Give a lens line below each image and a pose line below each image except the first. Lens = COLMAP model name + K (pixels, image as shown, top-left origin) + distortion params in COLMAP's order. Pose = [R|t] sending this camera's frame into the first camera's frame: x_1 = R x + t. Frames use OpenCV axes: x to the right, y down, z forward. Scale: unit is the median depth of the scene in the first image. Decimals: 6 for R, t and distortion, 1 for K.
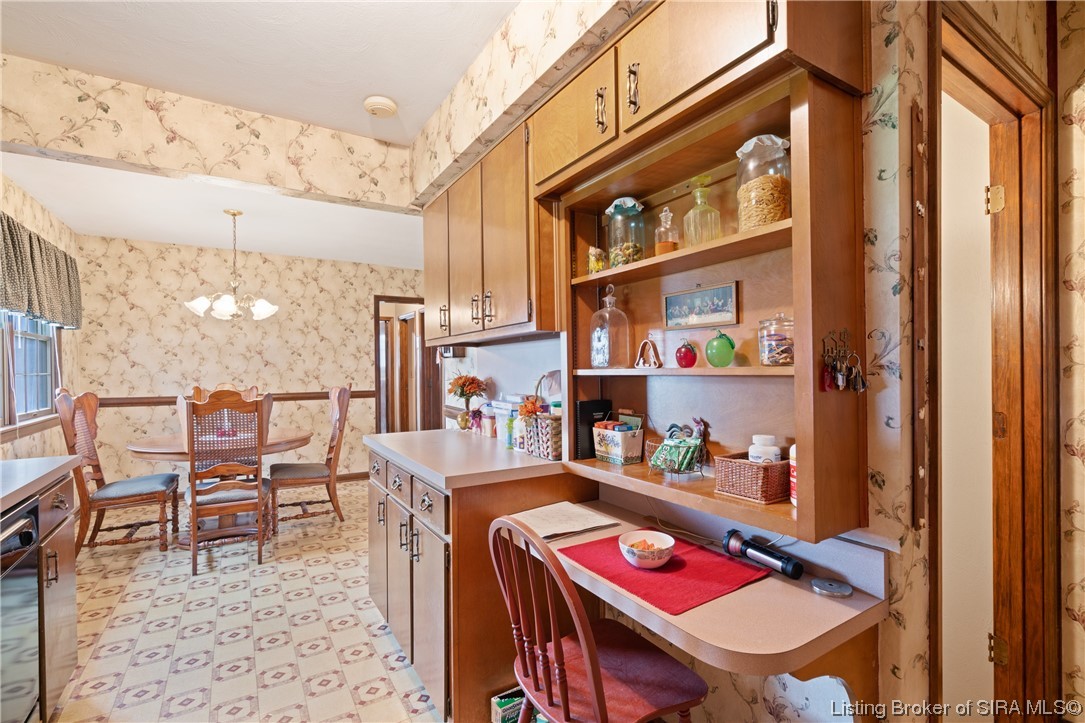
lens RADIAL K [[490.1, 0, 542.0], [0, 490.1, 371.2], [0, 0, 1]] dist [-0.019901, 0.004919]
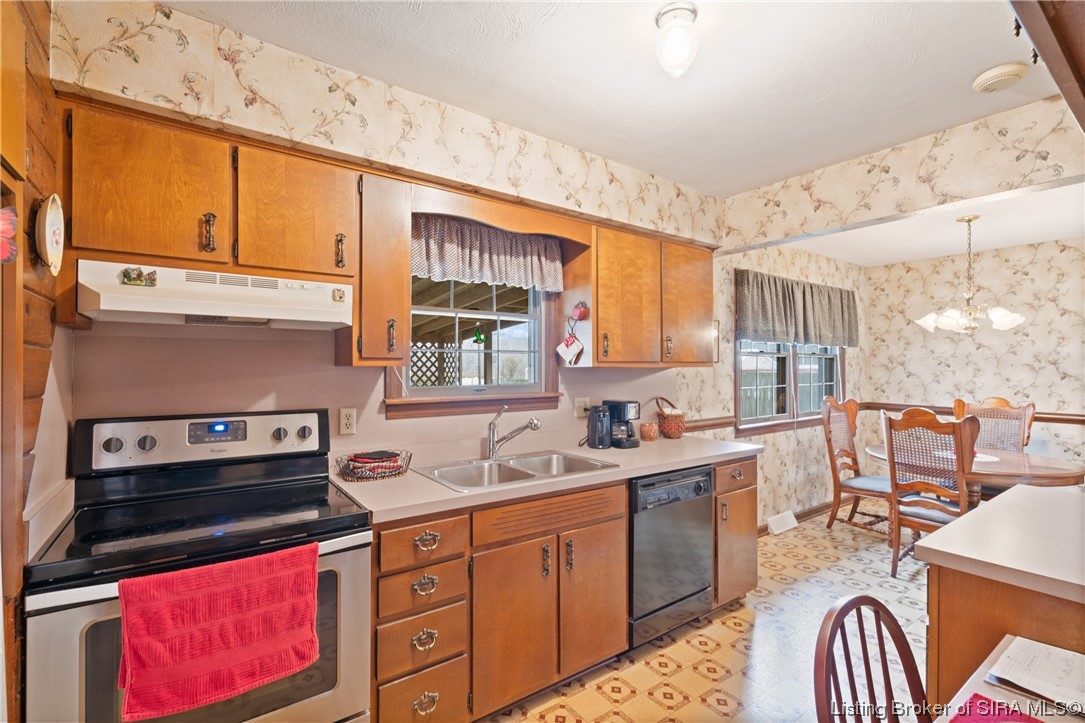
lens RADIAL K [[490.1, 0, 534.3], [0, 490.1, 366.0], [0, 0, 1]] dist [-0.019901, 0.004919]
pose [[0.038956, 0.007885, -0.999210, 0.279648], [-0.009645, 0.999925, 0.007515, -0.042595], [0.999194, 0.009345, 0.039029, 0.132921]]
